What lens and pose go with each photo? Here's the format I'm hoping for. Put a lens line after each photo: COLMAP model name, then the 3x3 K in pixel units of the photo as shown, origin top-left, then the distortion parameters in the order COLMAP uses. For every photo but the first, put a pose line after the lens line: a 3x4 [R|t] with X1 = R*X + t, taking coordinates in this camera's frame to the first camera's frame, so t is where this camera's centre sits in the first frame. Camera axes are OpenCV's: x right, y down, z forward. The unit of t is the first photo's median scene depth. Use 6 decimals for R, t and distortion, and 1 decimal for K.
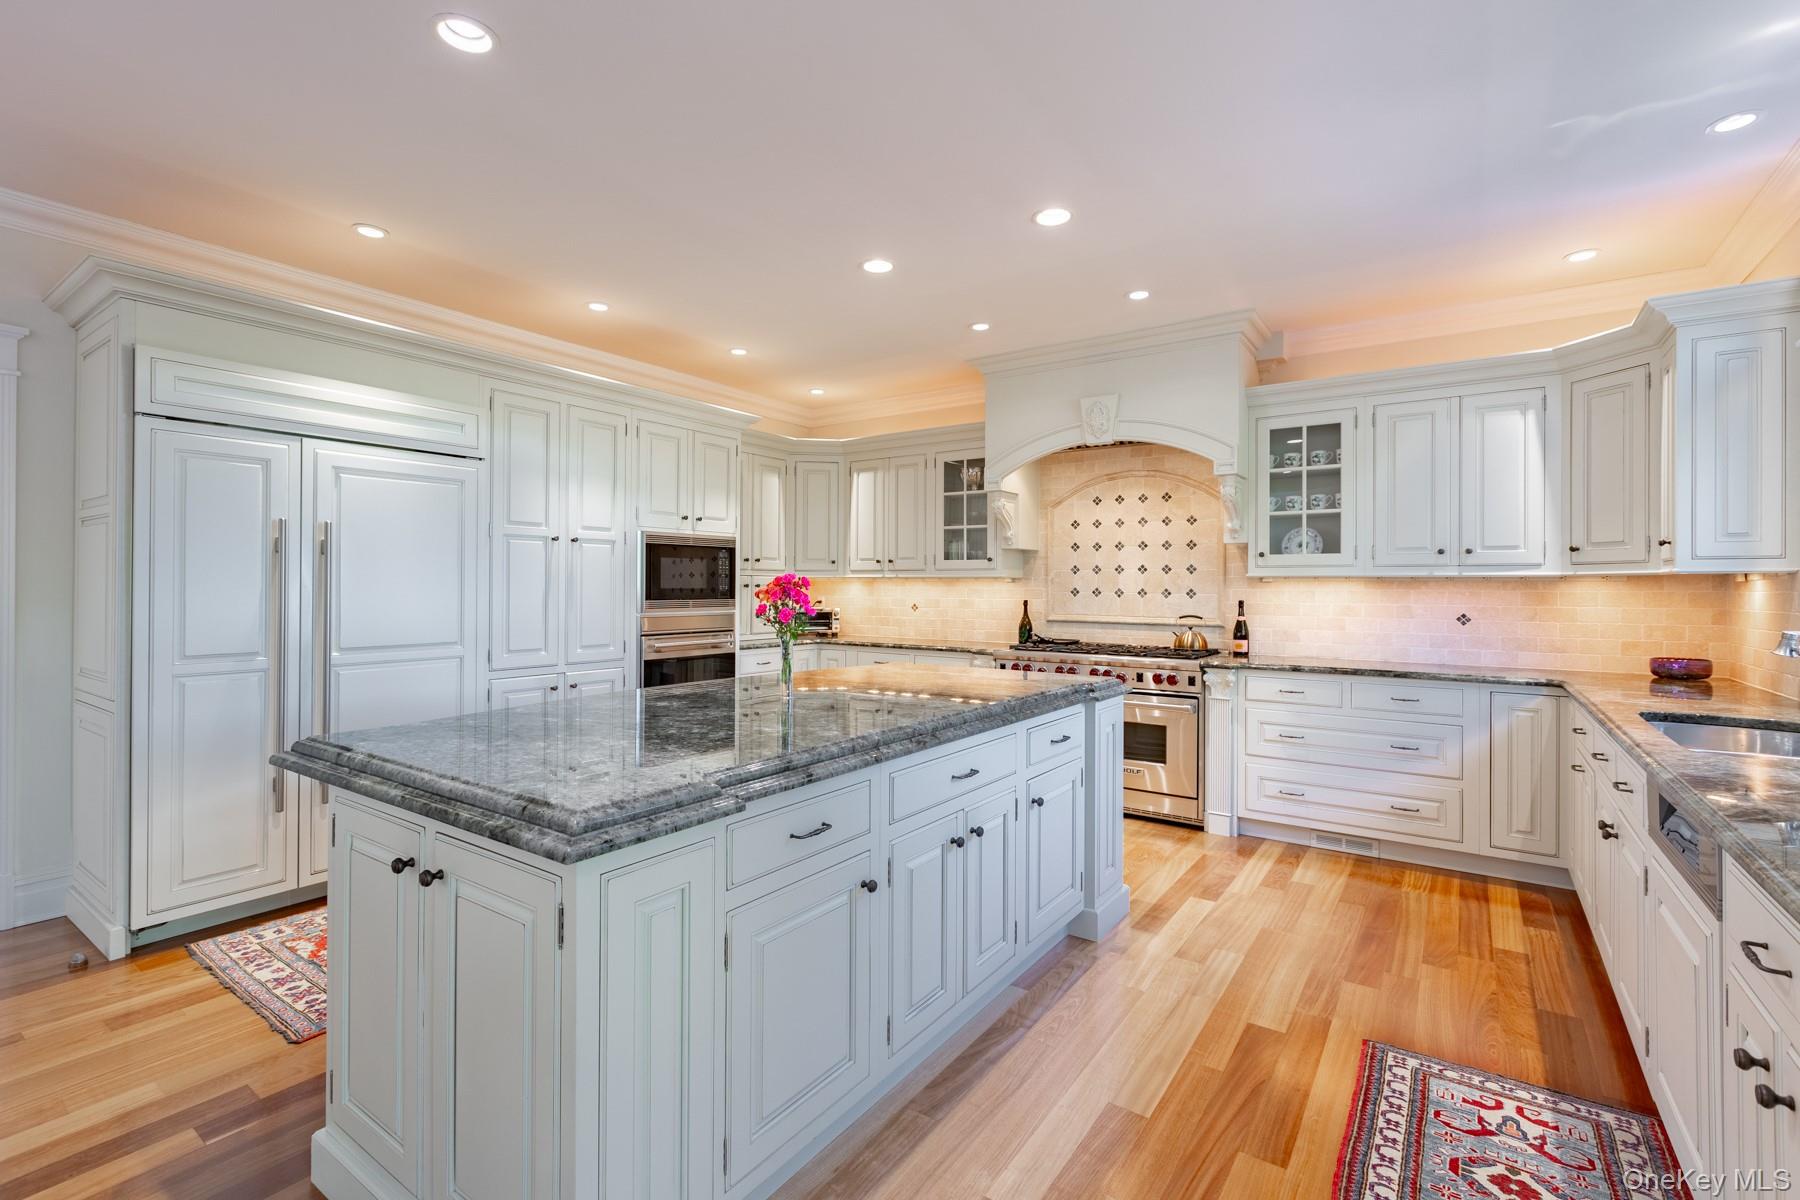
lens RADIAL K [[806.3, 0, 896.6], [0, 806.3, 584.3], [0, 0, 1]] dist [0.002918, -0.000898]
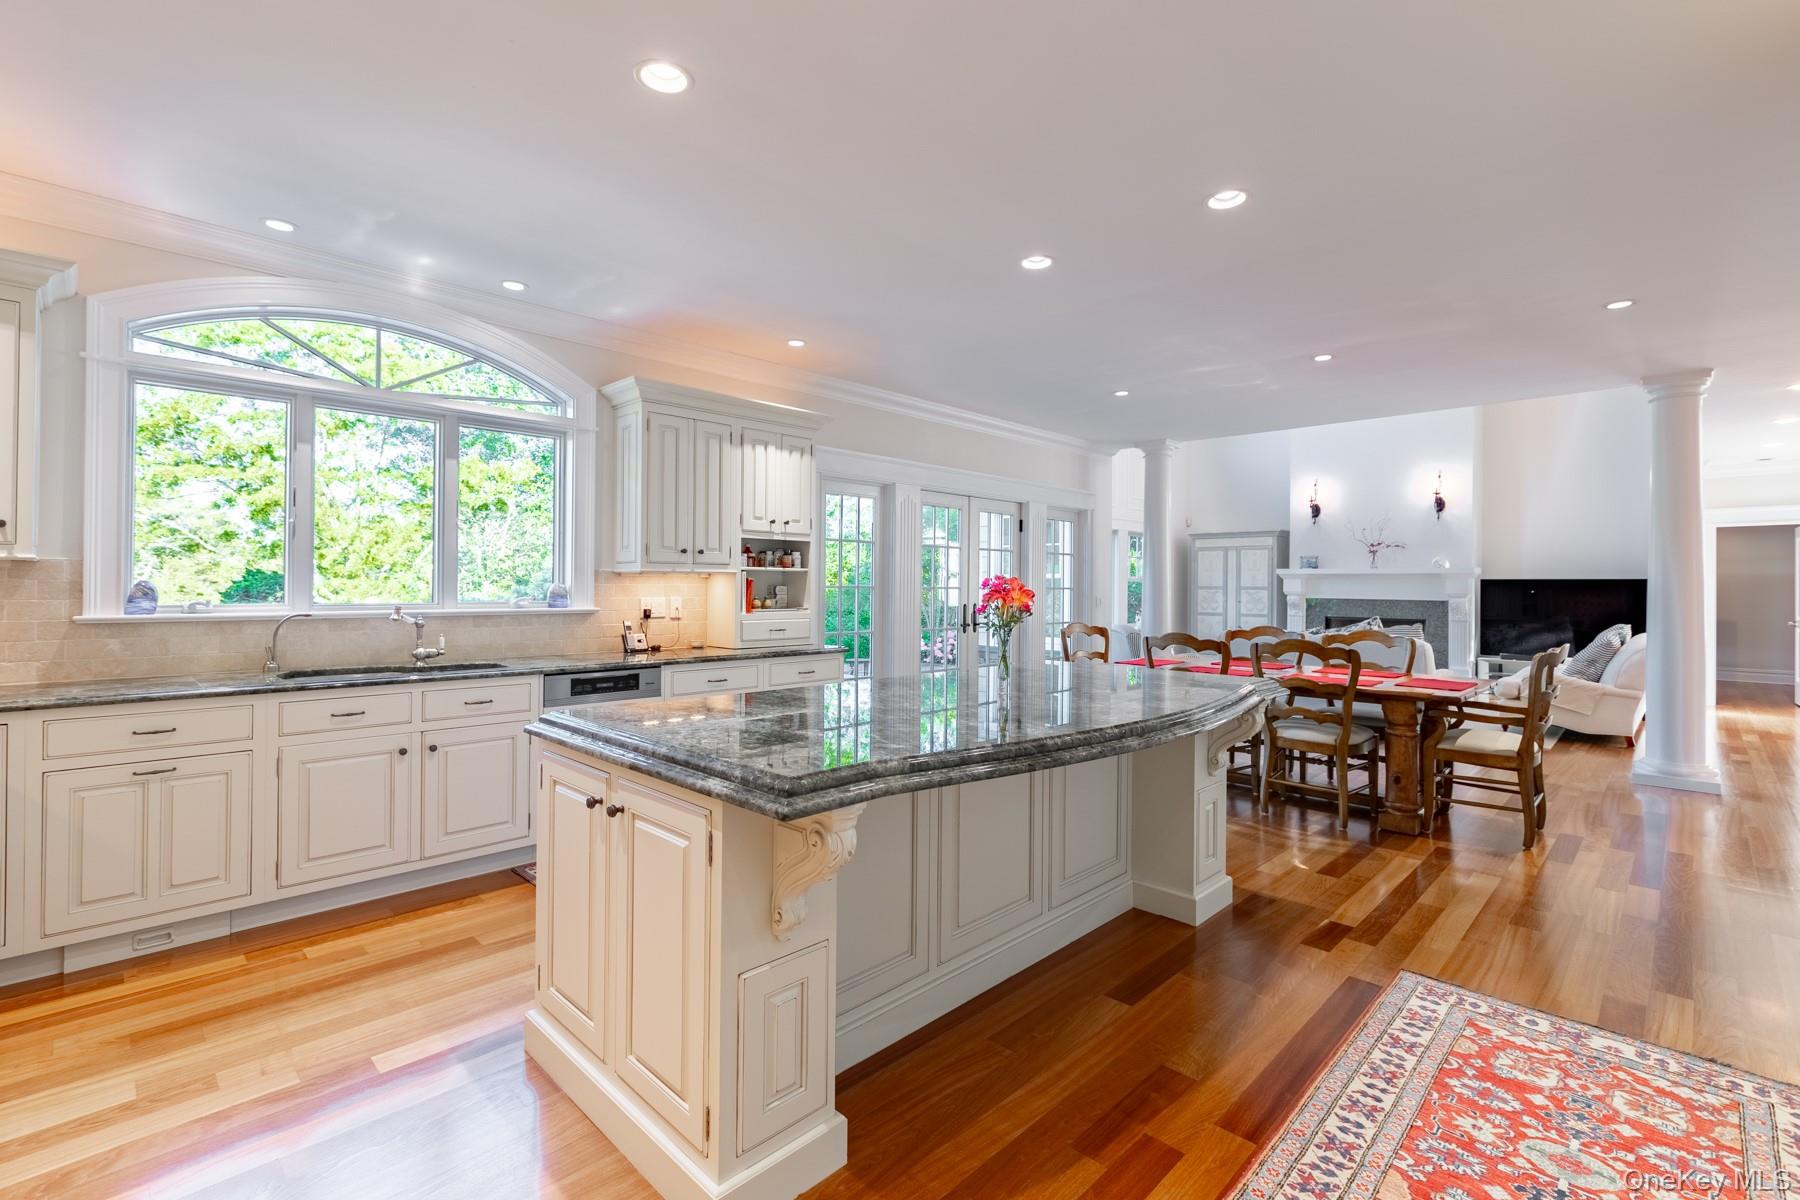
lens RADIAL K [[806.3, 0, 890.8], [0, 806.3, 587.9], [0, 0, 1]] dist [0.002918, -0.000898]
pose [[-0.985295, -0.012206, 0.170425, -0.098350], [-0.012508, 0.999922, -0.000700, 0.004322], [-0.170403, -0.002822, -0.985370, 1.187366]]
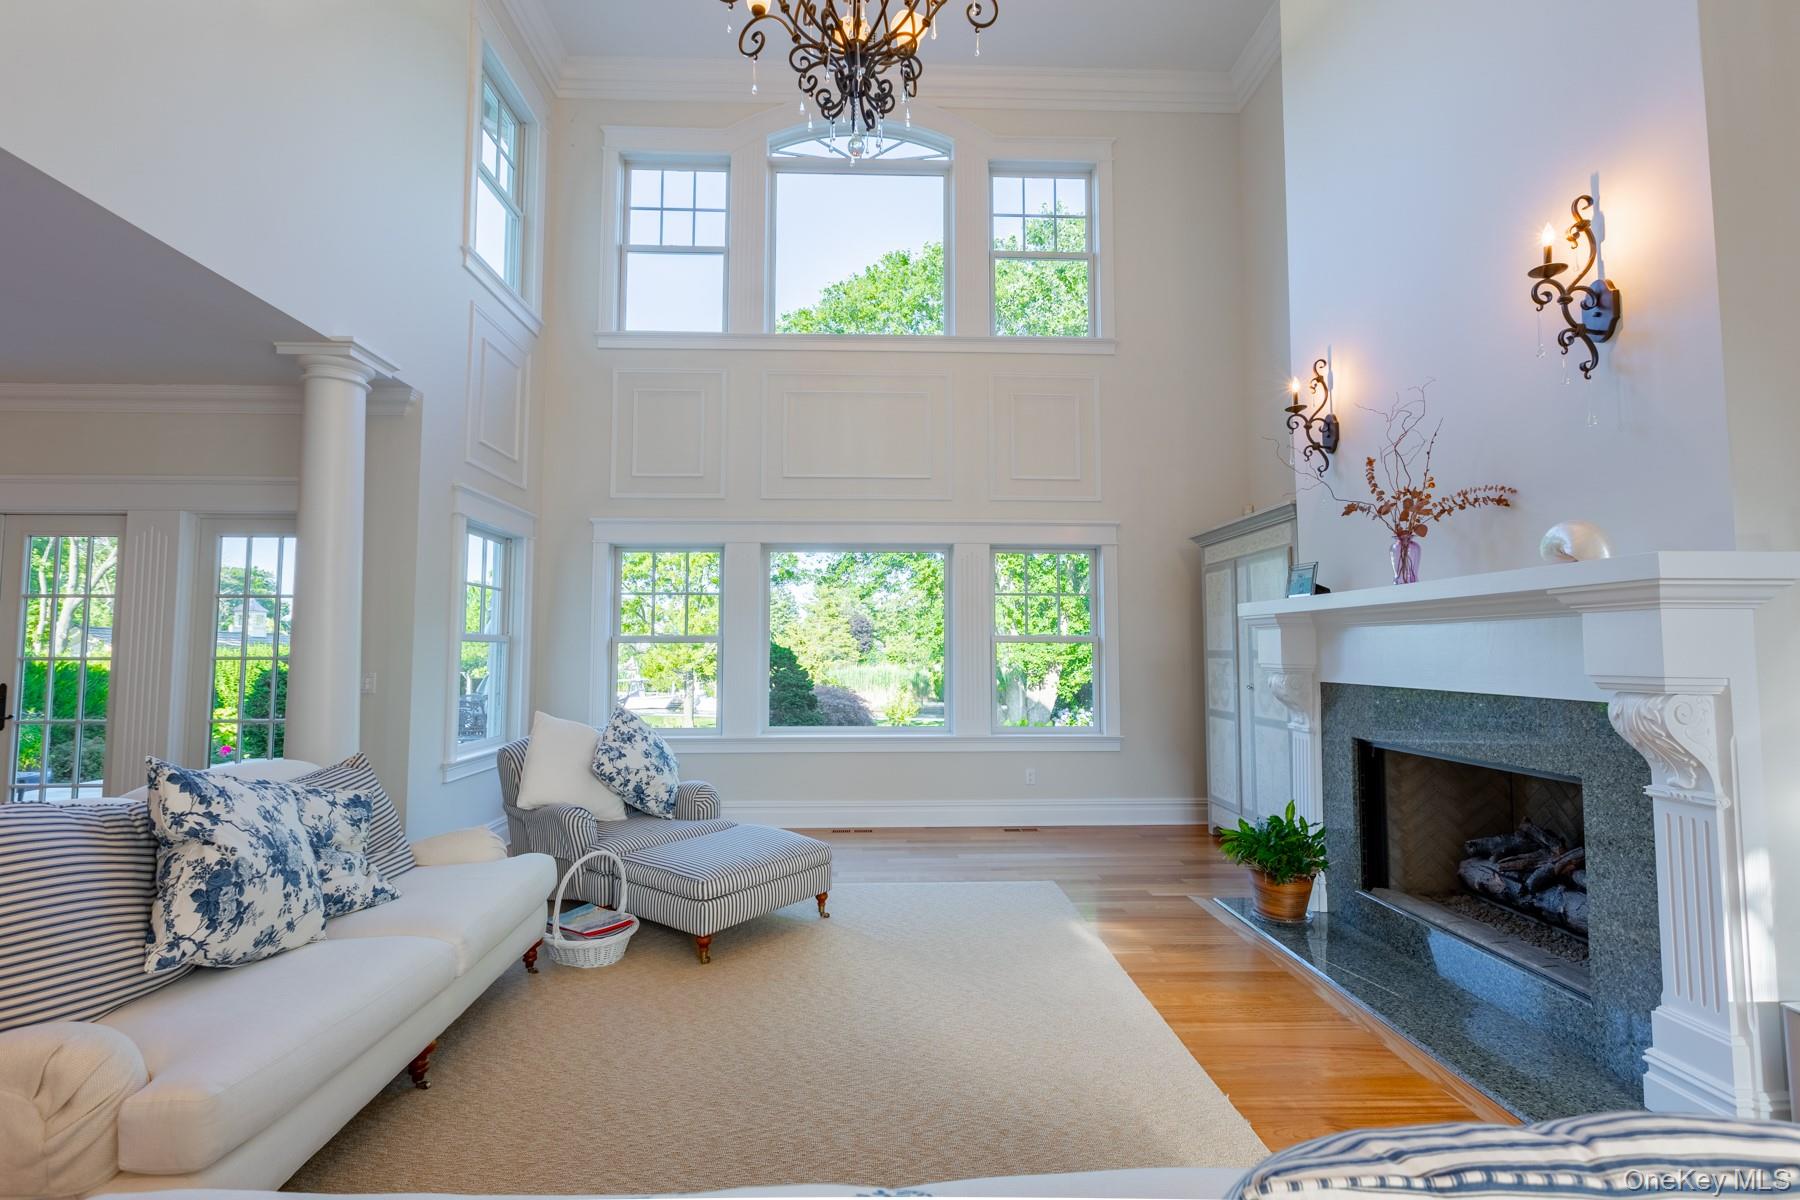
lens RADIAL K [[806.3, 0, 891.3], [0, 806.3, 600.0], [0, 0, 1]] dist [0.002918, -0.000898]
pose [[-0.601710, 0.046298, 0.797372, -1.429534], [-0.005890, 0.998034, -0.062395, -0.014217], [-0.798693, -0.042240, -0.600255, -0.659016]]
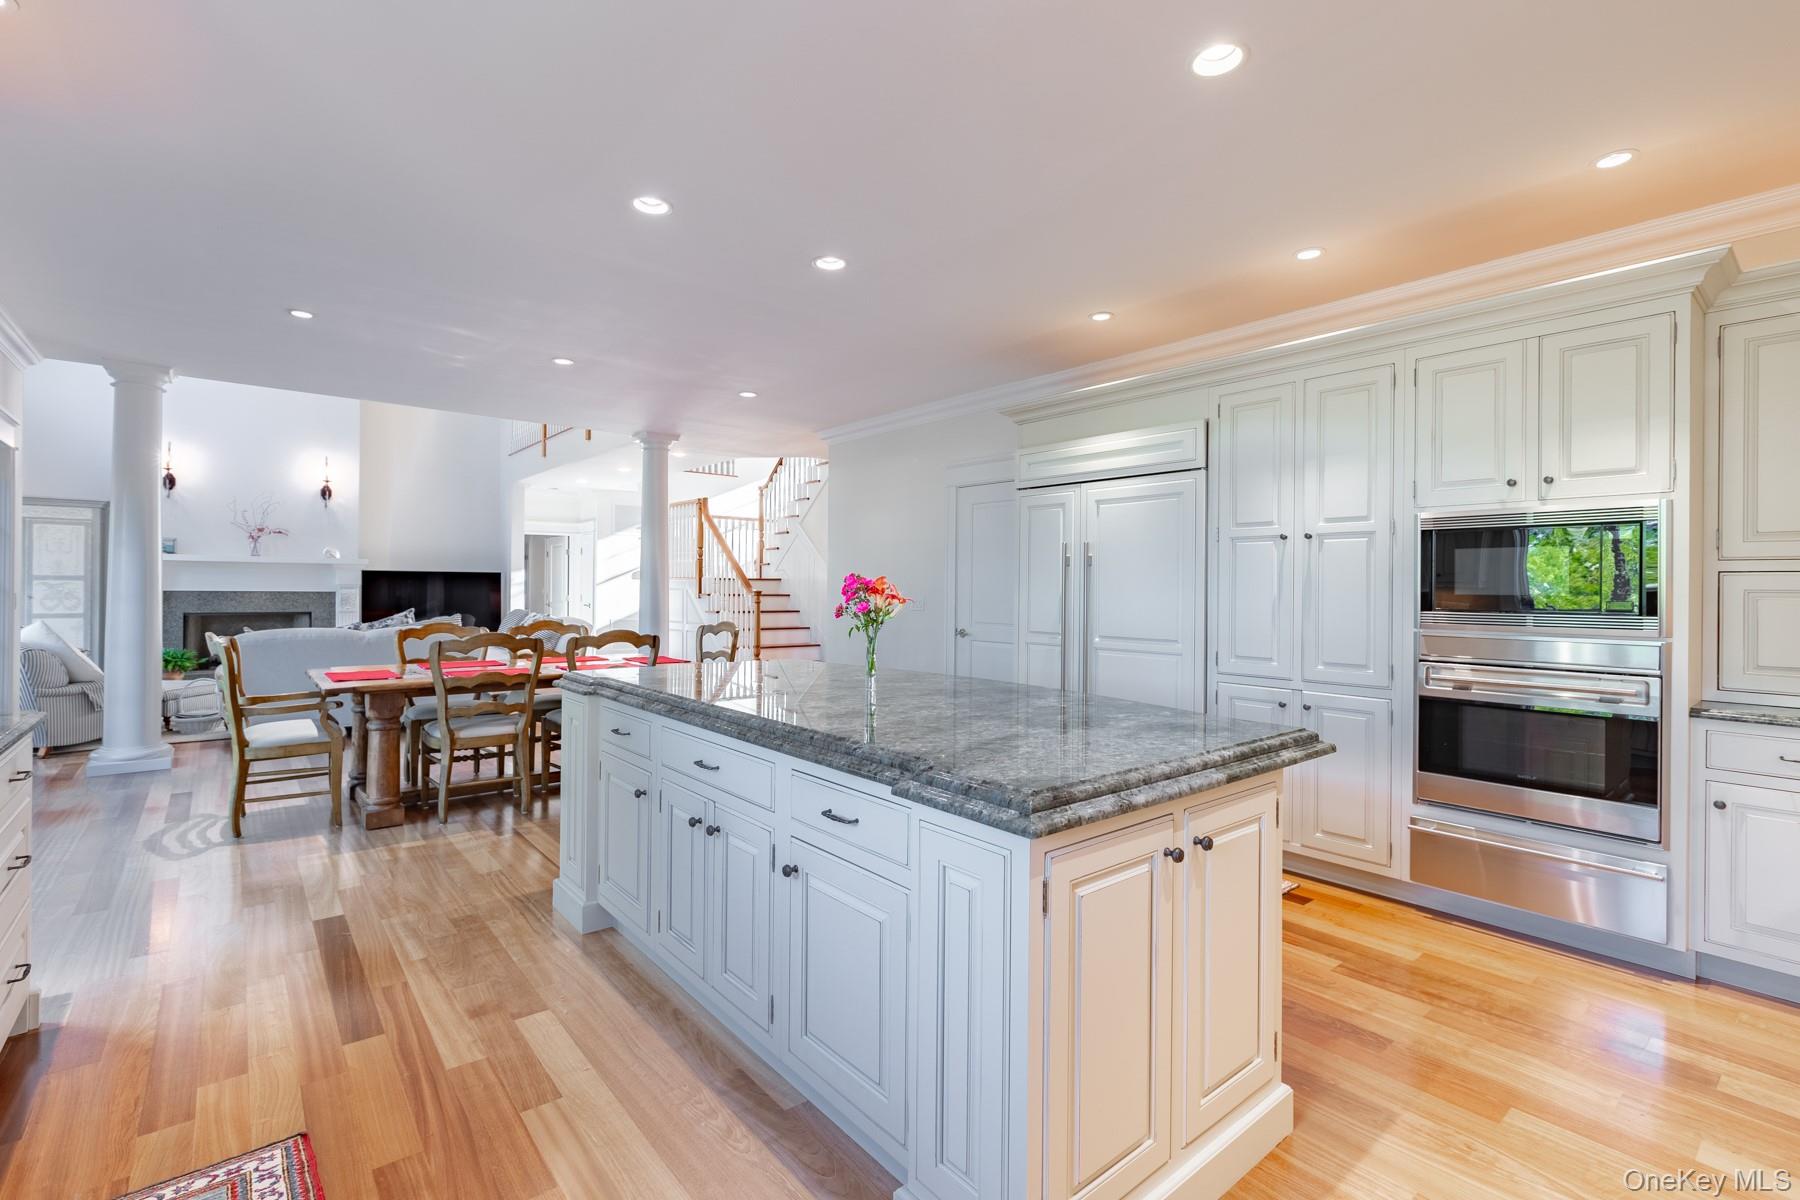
lens RADIAL K [[806.3, 0, 891.7], [0, 806.3, 591.2], [0, 0, 1]] dist [0.002918, -0.000898]
pose [[-0.266527, -0.001205, -0.963827, 0.511492], [-0.006932, 0.999976, 0.000667, 0.005573], [0.963802, 0.006859, -0.266529, 0.758135]]
